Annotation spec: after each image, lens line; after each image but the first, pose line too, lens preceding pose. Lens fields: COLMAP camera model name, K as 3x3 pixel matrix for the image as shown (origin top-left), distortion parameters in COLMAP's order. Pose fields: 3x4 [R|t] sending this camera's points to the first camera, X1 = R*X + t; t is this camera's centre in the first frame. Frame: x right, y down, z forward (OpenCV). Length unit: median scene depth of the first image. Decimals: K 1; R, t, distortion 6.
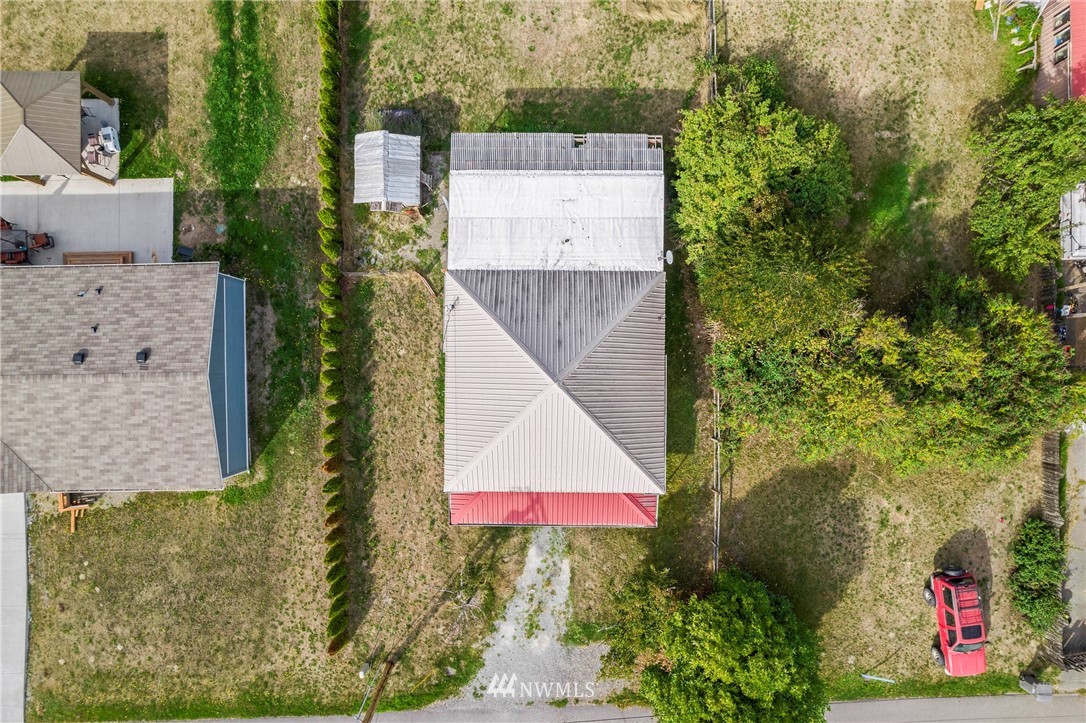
lens RADIAL K [[690.9, 0, 543.0], [0, 690.9, 361.5], [0, 0, 1]] dist [-0.068280, 0.063082]
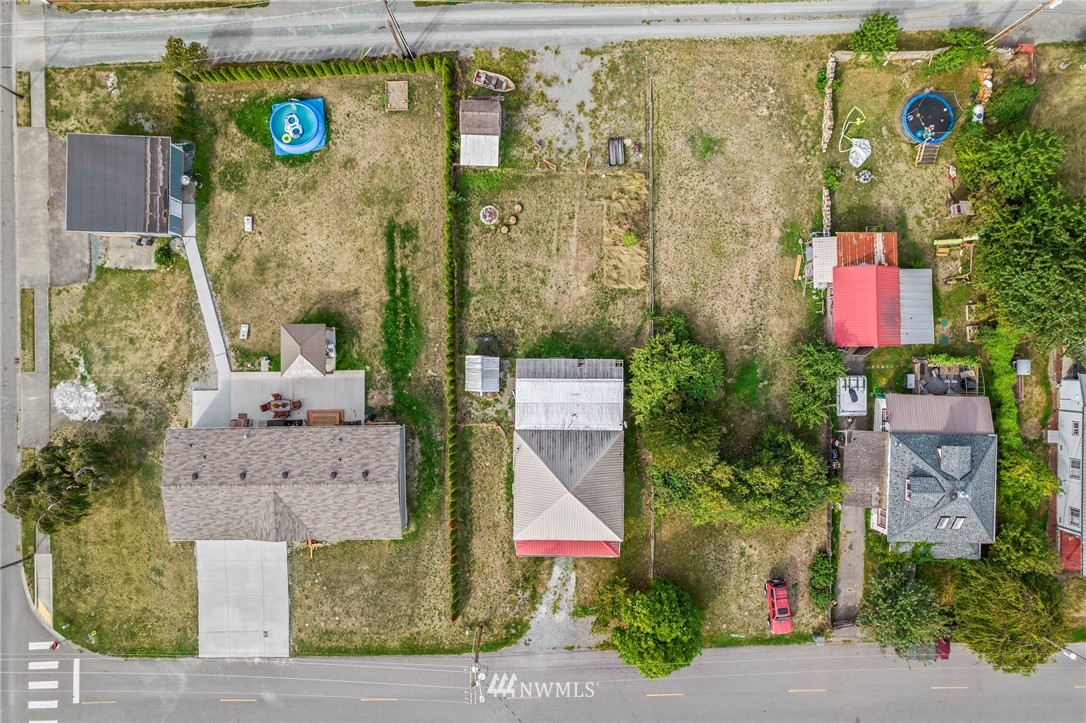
lens RADIAL K [[692.1, 0, 543.0], [0, 692.1, 361.5], [0, 0, 1]] dist [-0.029703, -0.034762]
pose [[0.999989, 0.001969, -0.004216, -0.044029], [-0.001941, 0.999976, 0.006634, -0.309841], [0.004229, -0.006626, 0.999969, -0.909852]]
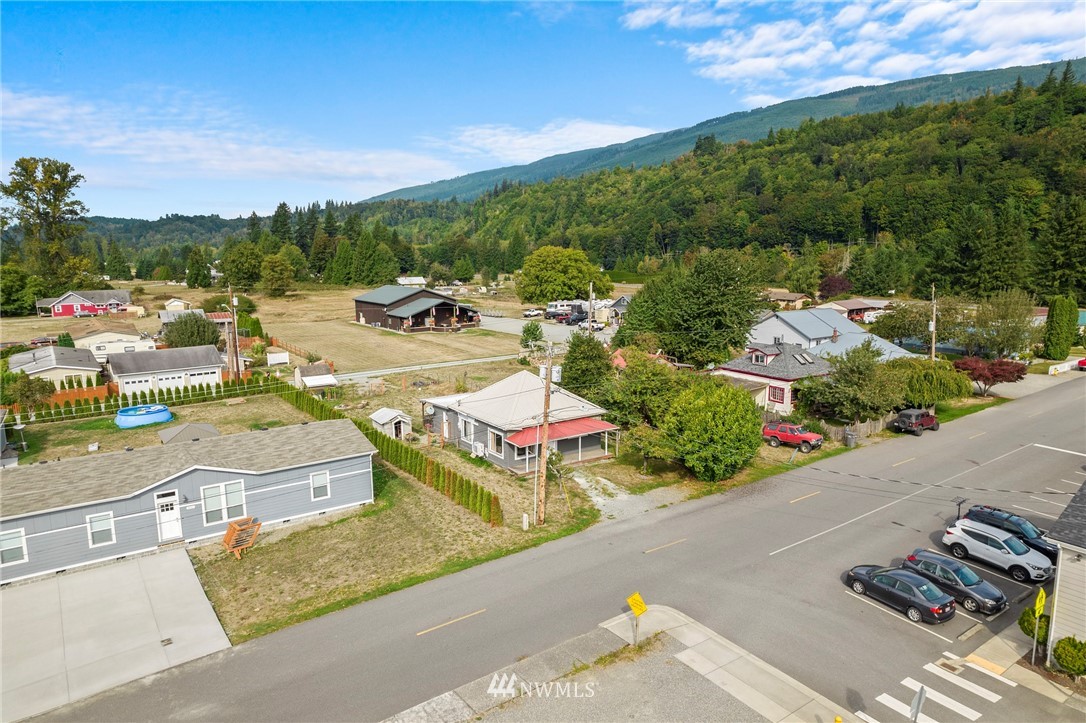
lens RADIAL K [[690.9, 0, 543.0], [0, 690.9, 361.5], [0, 0, 1]] dist [-0.068280, 0.063082]
pose [[0.822558, -0.097579, 0.560247, -0.887741], [0.568656, 0.131872, -0.811936, 1.416424], [0.005347, 0.986452, 0.163961, 0.503016]]
